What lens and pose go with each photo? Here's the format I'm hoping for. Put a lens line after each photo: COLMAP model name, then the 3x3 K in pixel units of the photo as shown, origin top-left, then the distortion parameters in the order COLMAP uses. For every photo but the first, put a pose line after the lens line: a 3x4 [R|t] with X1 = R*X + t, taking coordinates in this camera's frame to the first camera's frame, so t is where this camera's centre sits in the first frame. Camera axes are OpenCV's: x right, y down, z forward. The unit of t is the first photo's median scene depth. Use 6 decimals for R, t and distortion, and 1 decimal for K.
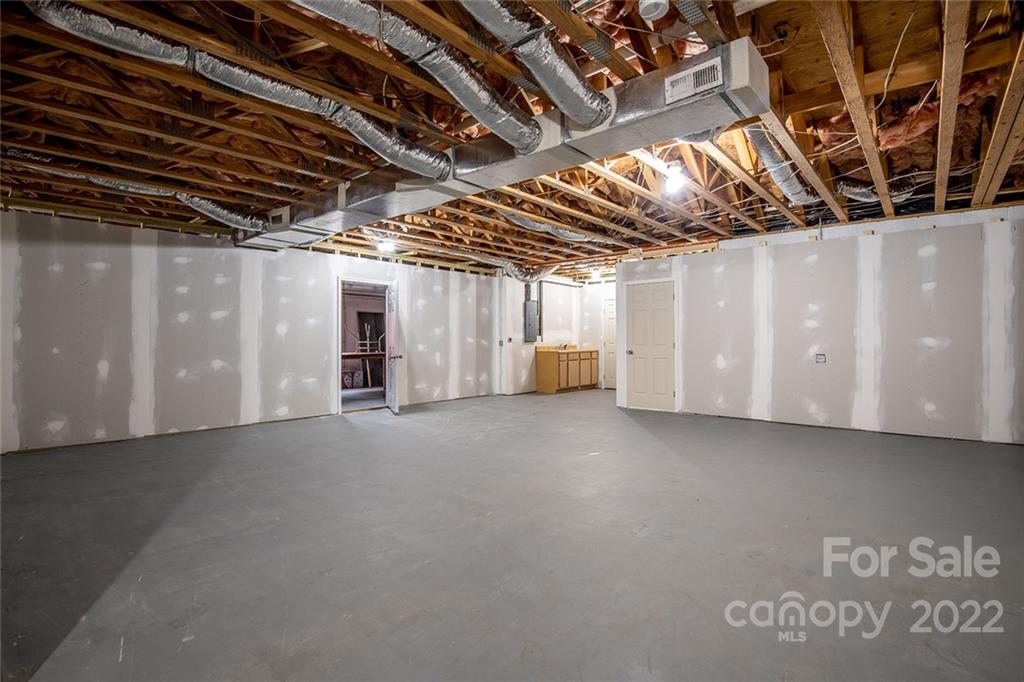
lens RADIAL K [[487.9, 0, 512.0], [0, 487.9, 341.0], [0, 0, 1]] dist [0.000405, 0.000032]
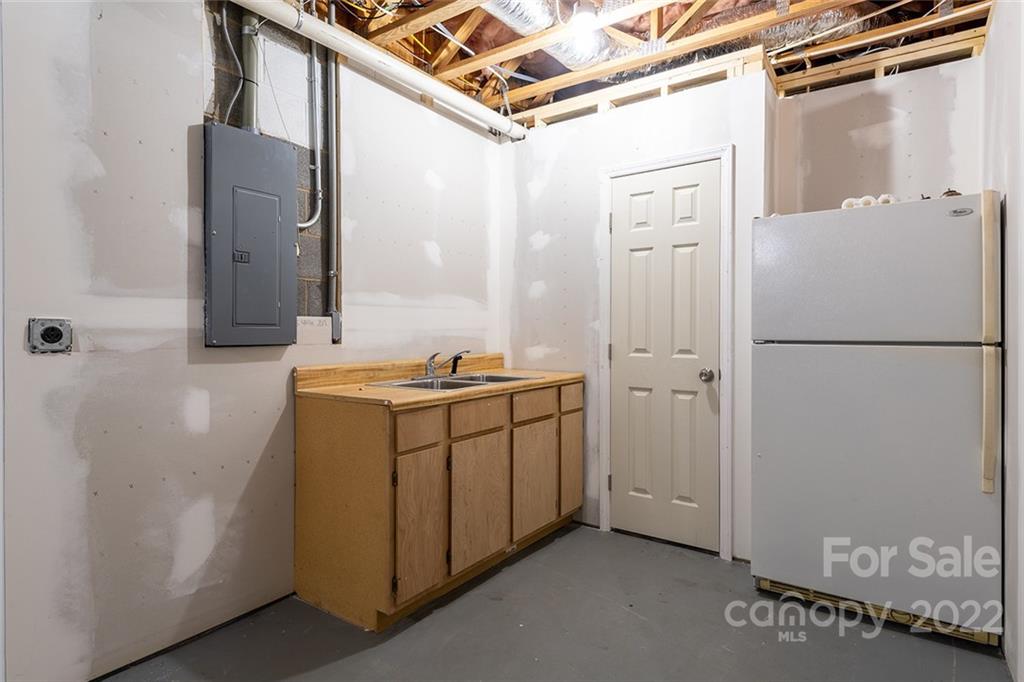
lens RADIAL K [[553.6, 0, 512.0], [0, 553.6, 341.0], [0, 0, 1]] dist [0.000458, -0.001583]
pose [[0.993231, -0.000147, 0.116159, 0.113847], [-0.001075, 0.999945, 0.010457, -0.002915], [-0.116154, -0.010511, 0.993176, 0.777930]]
